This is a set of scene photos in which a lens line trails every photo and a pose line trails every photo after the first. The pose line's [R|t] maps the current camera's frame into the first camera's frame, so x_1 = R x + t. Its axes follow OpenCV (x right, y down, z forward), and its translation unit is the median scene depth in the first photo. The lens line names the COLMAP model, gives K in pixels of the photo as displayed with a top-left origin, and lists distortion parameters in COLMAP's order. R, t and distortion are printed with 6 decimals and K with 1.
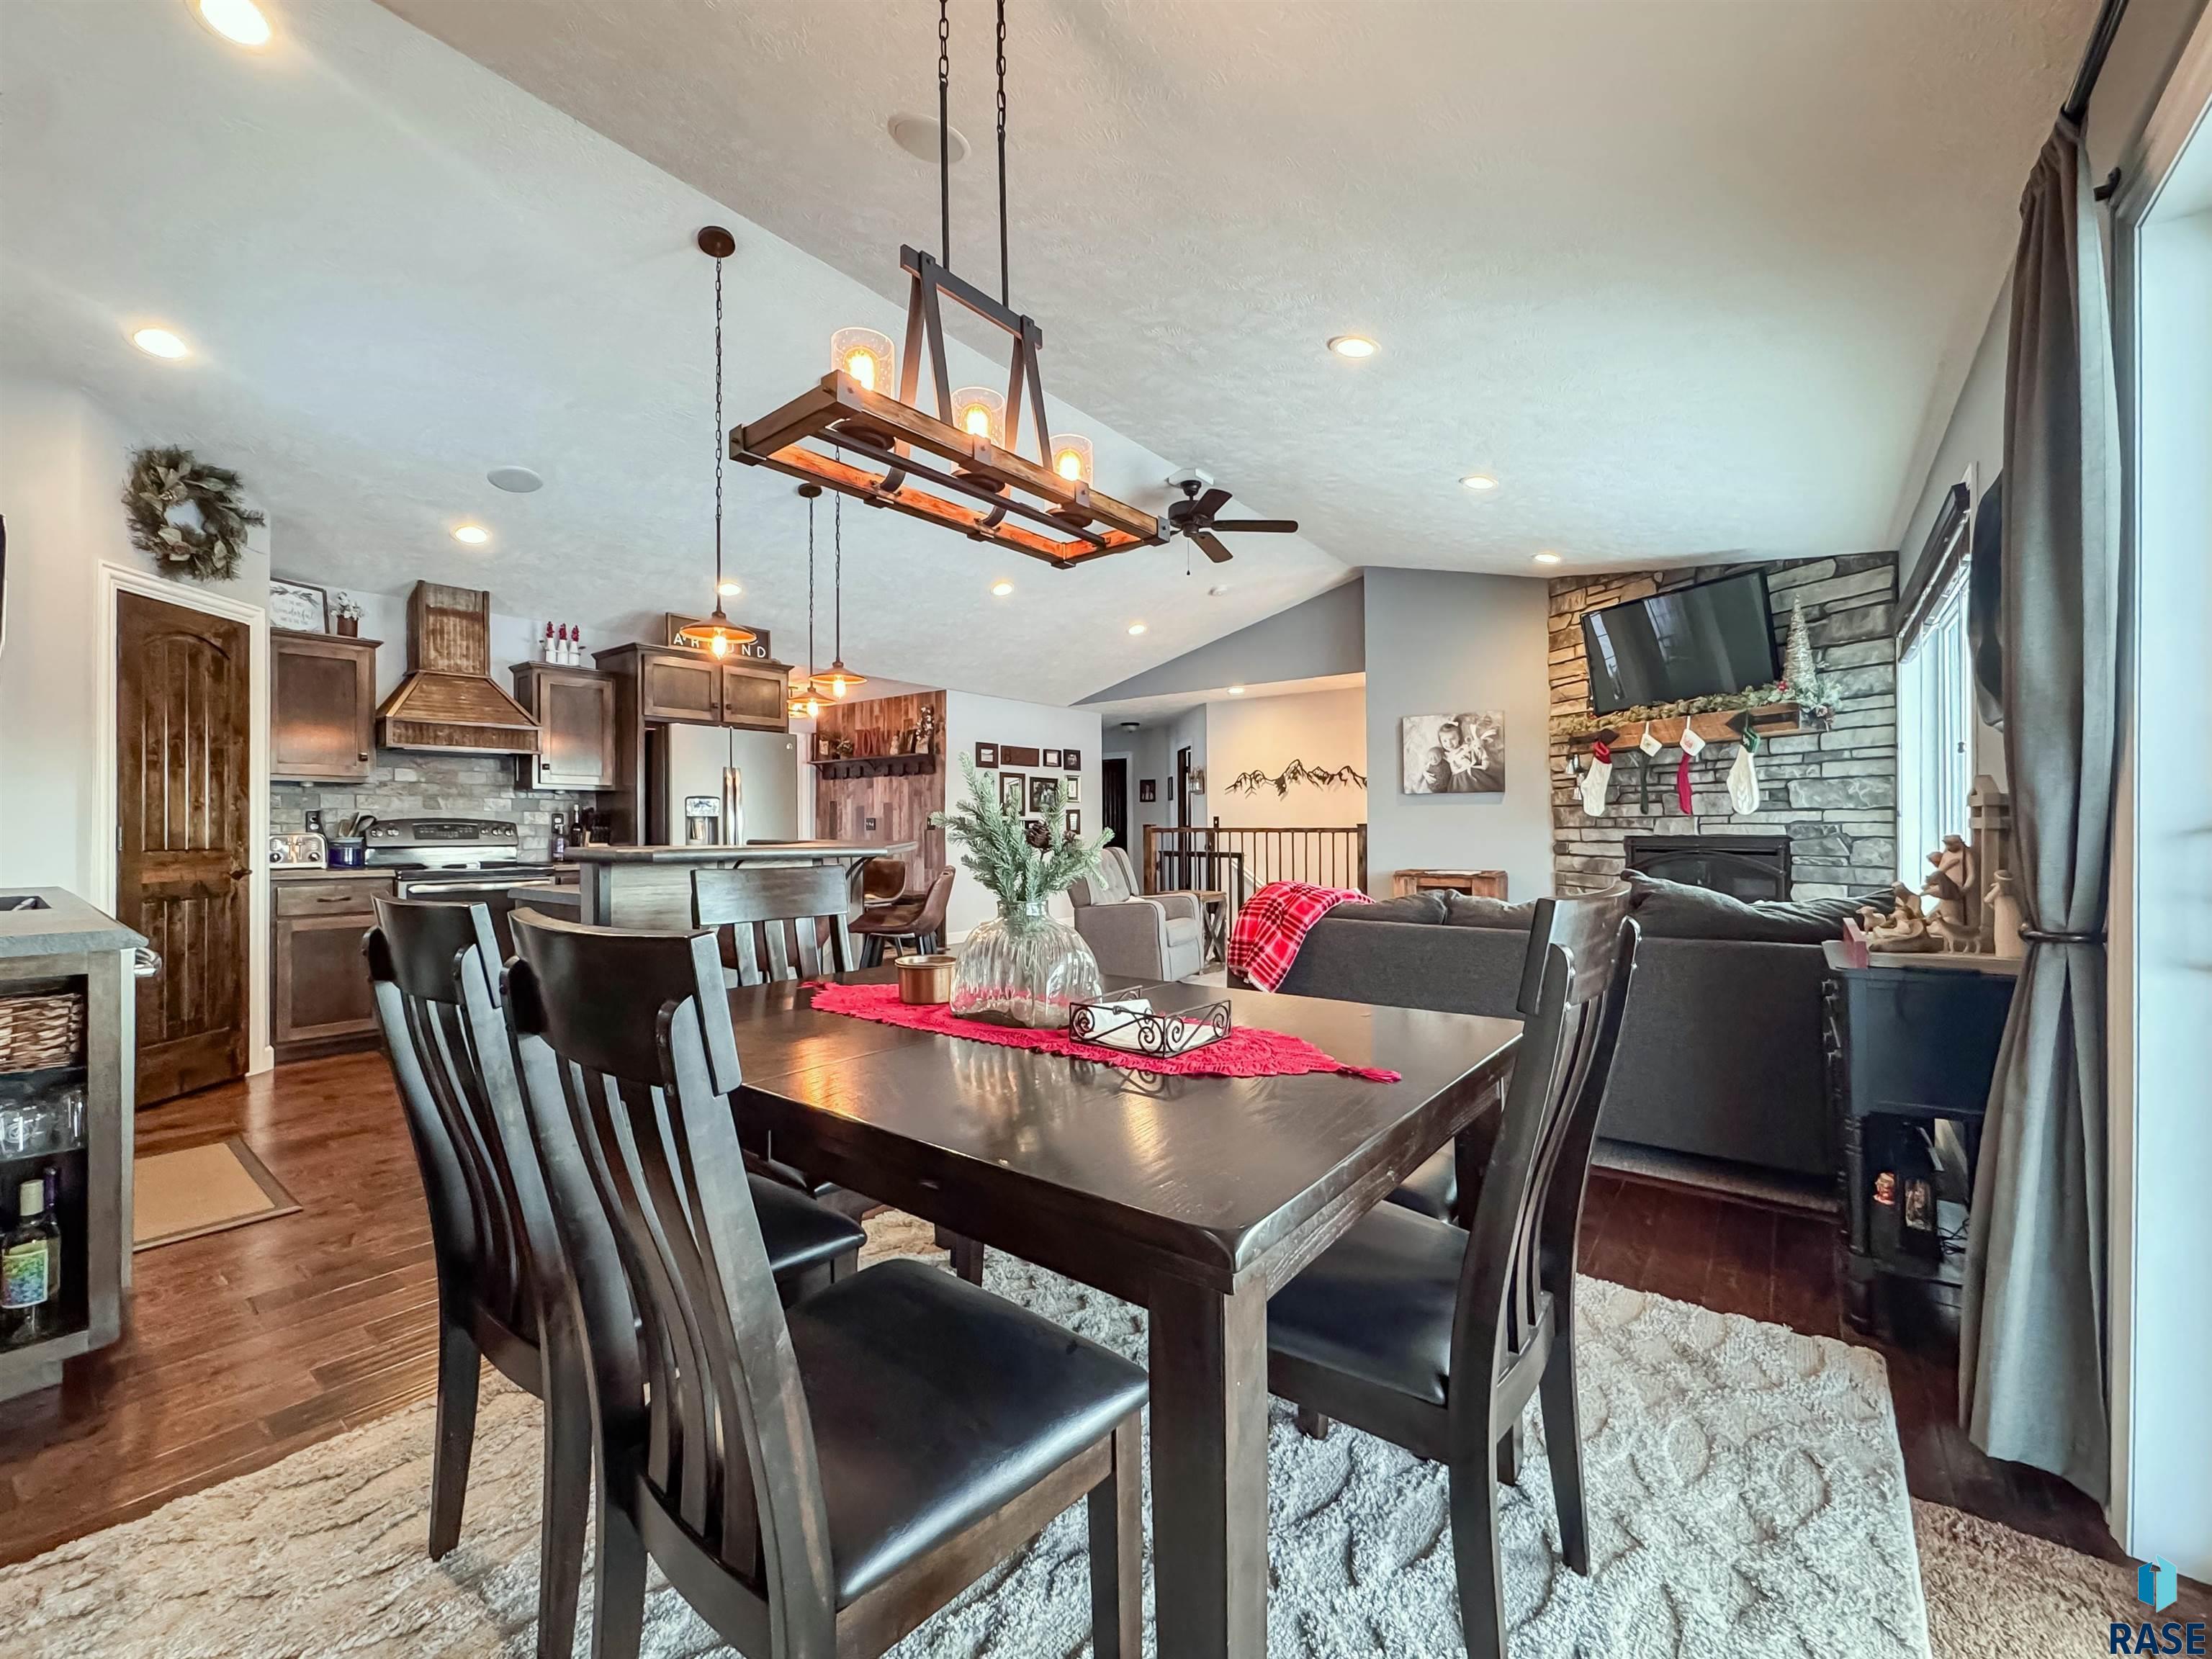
lens RADIAL K [[894.1, 0, 1107.1], [0, 894.1, 827.3], [0, 0, 1]] dist [-0.002478, -0.000161]
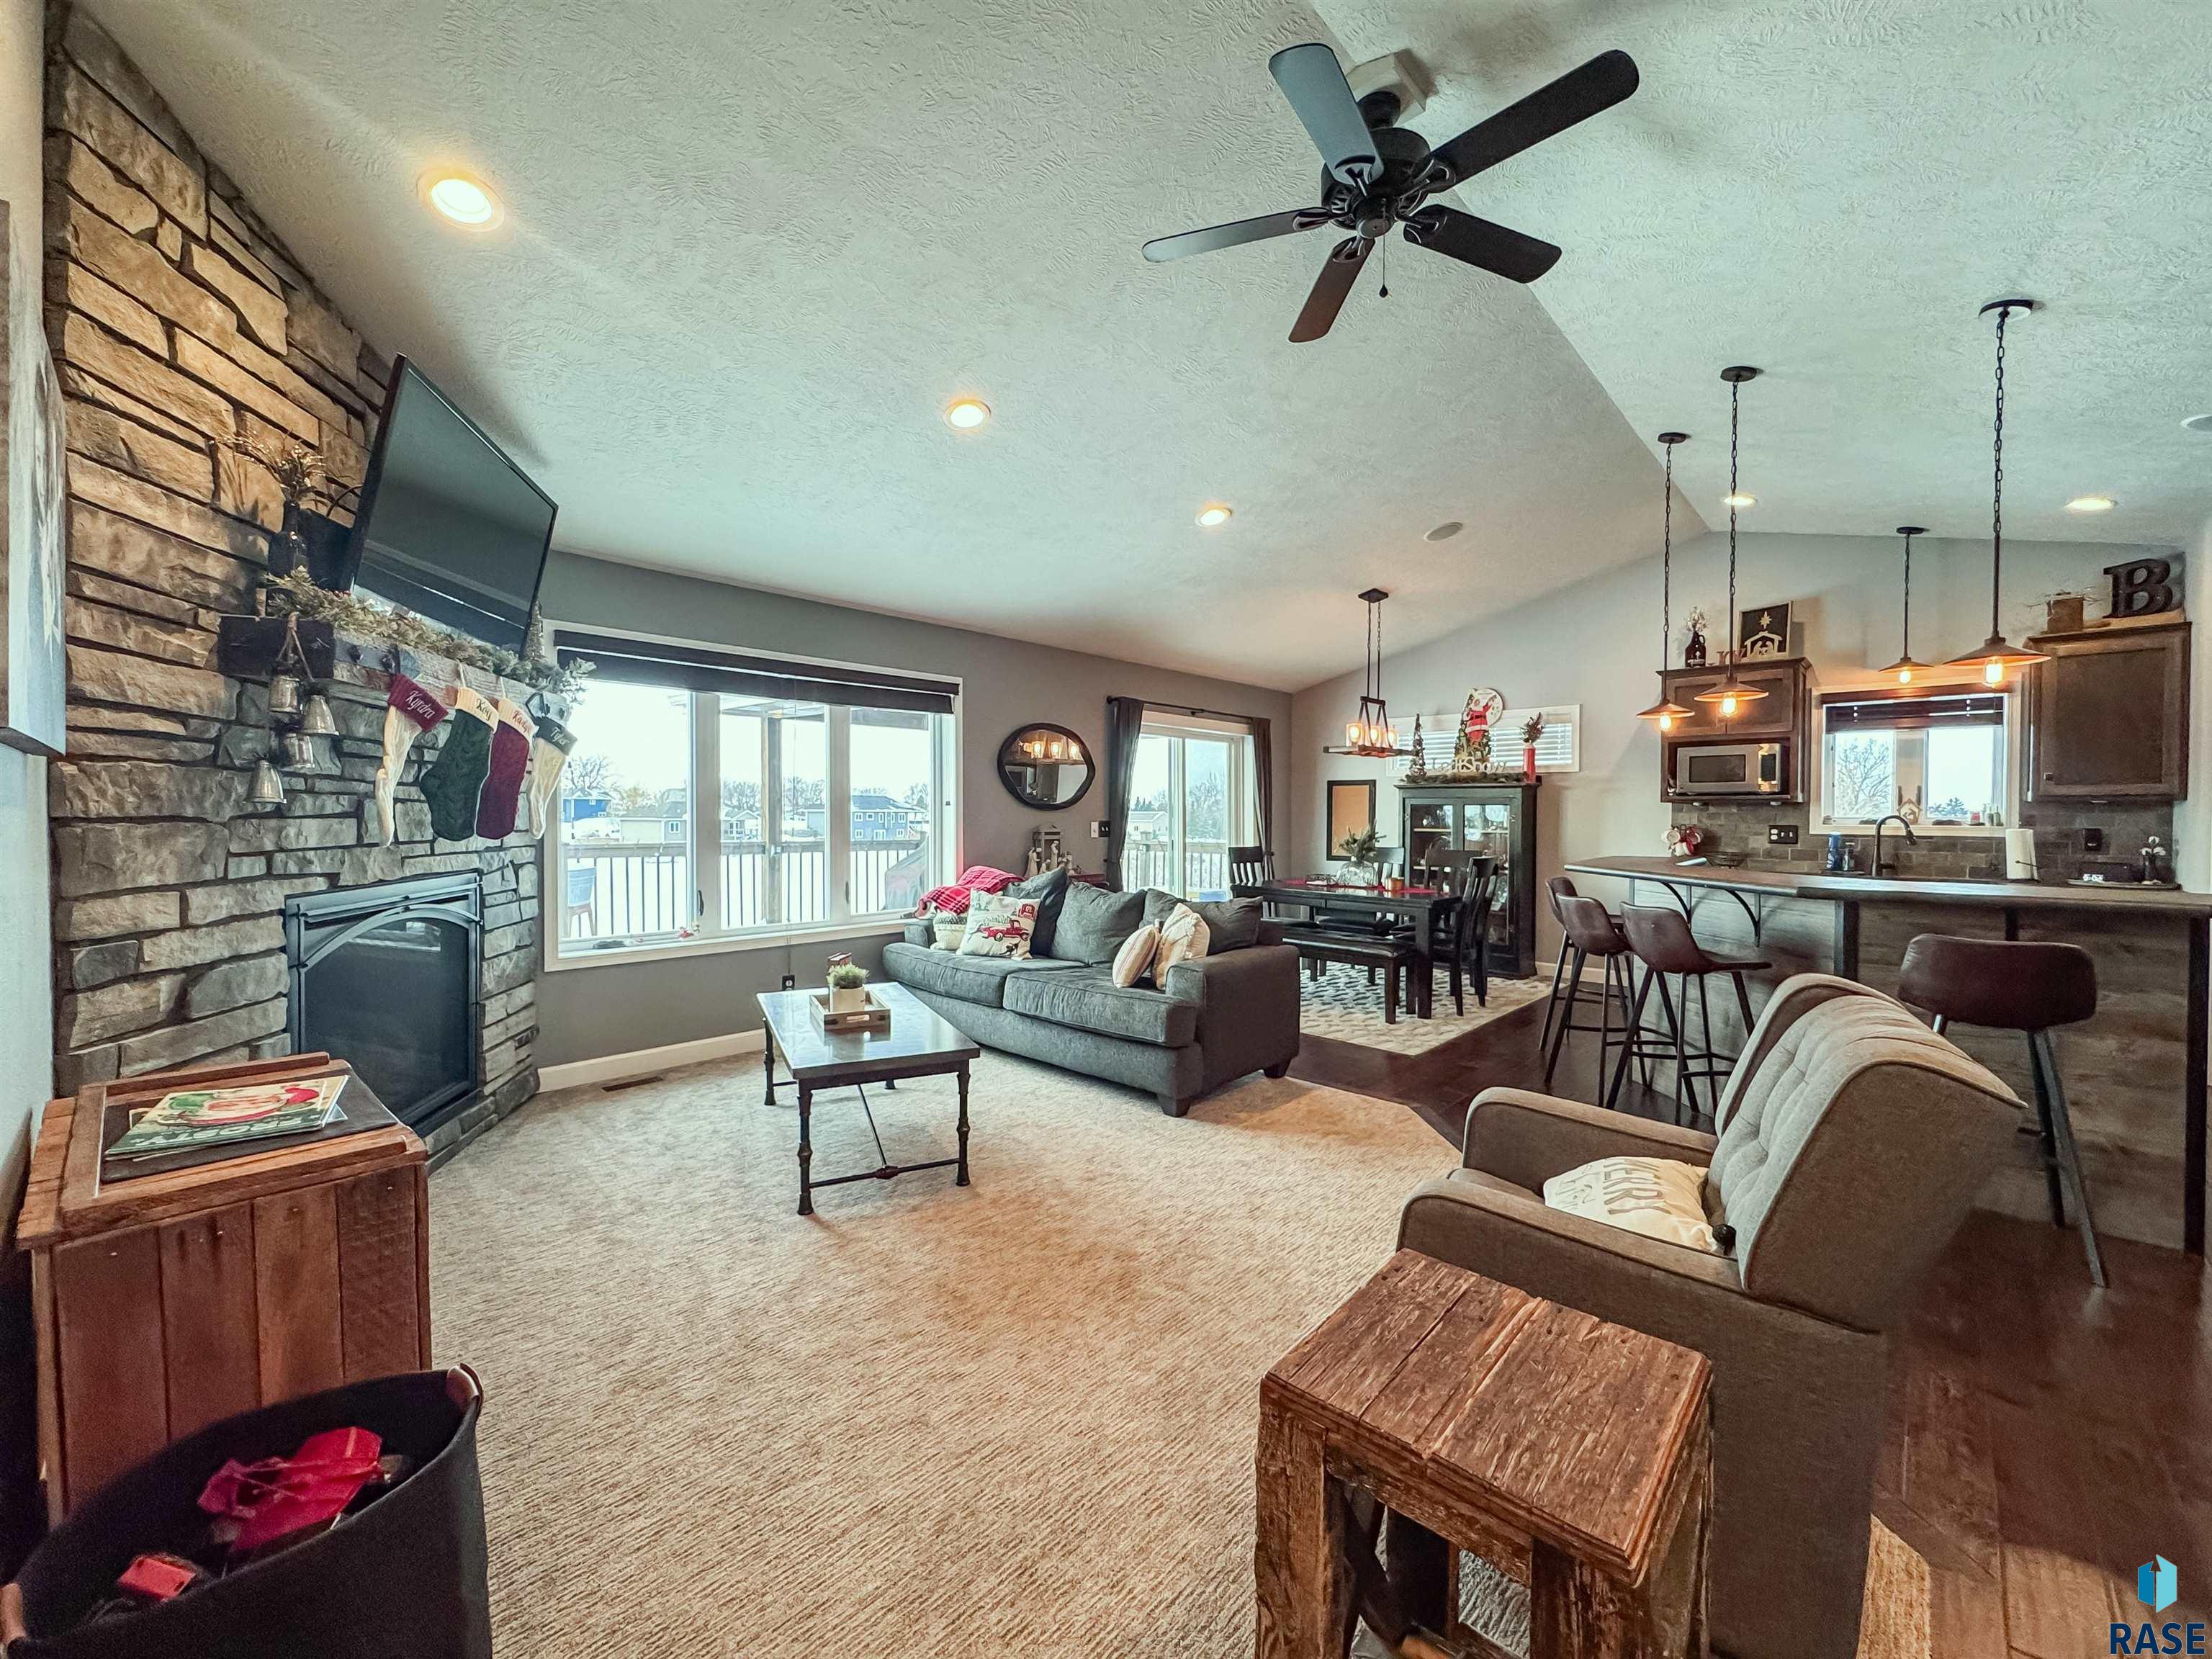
lens RADIAL K [[894.1, 0, 1112.9], [0, 894.1, 832.3], [0, 0, 1]] dist [-0.002478, -0.000161]
pose [[-0.997175, -0.000321, 0.075109, 0.167511], [0.001187, 0.999799, 0.020030, -0.026936], [-0.075100, 0.020062, -0.996974, 1.353994]]
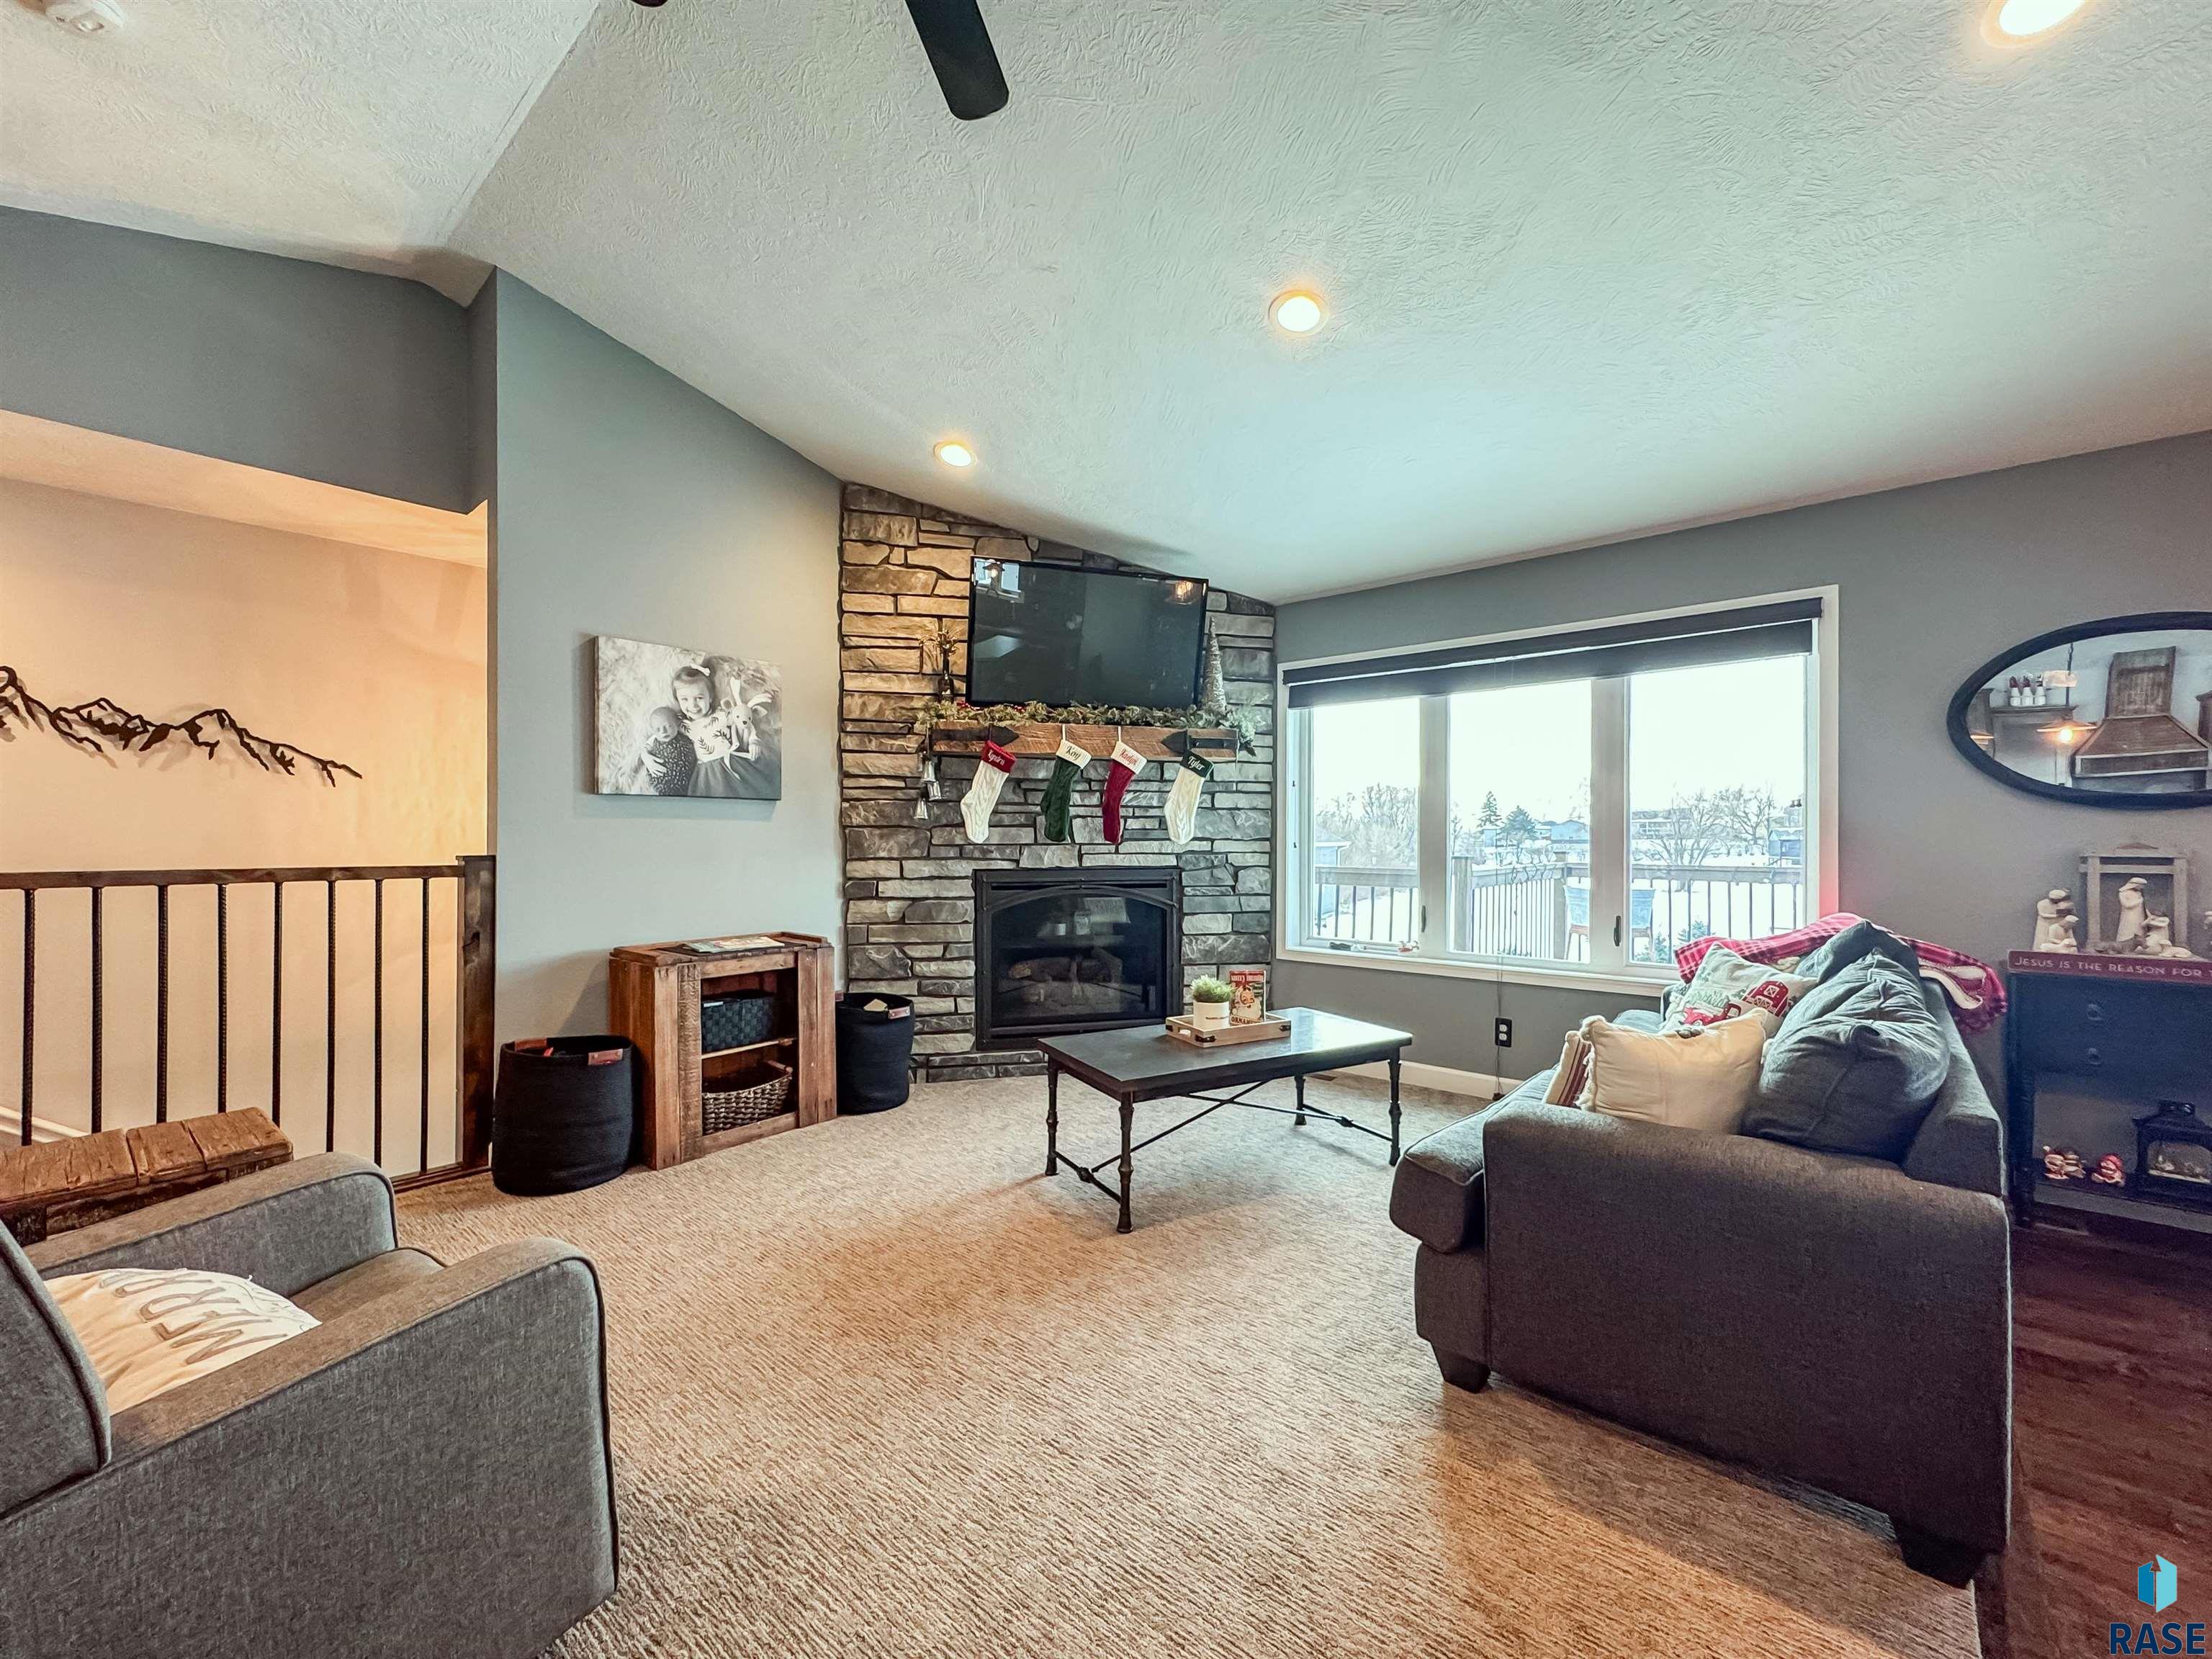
lens RADIAL K [[894.1, 0, 1088.0], [0, 894.1, 834.0], [0, 0, 1]] dist [-0.002478, -0.000161]
pose [[0.049724, 0.006902, 0.998739, -0.163472], [-0.001279, 0.999976, -0.006846, -0.014870], [-0.998762, -0.000937, 0.049731, 0.852173]]
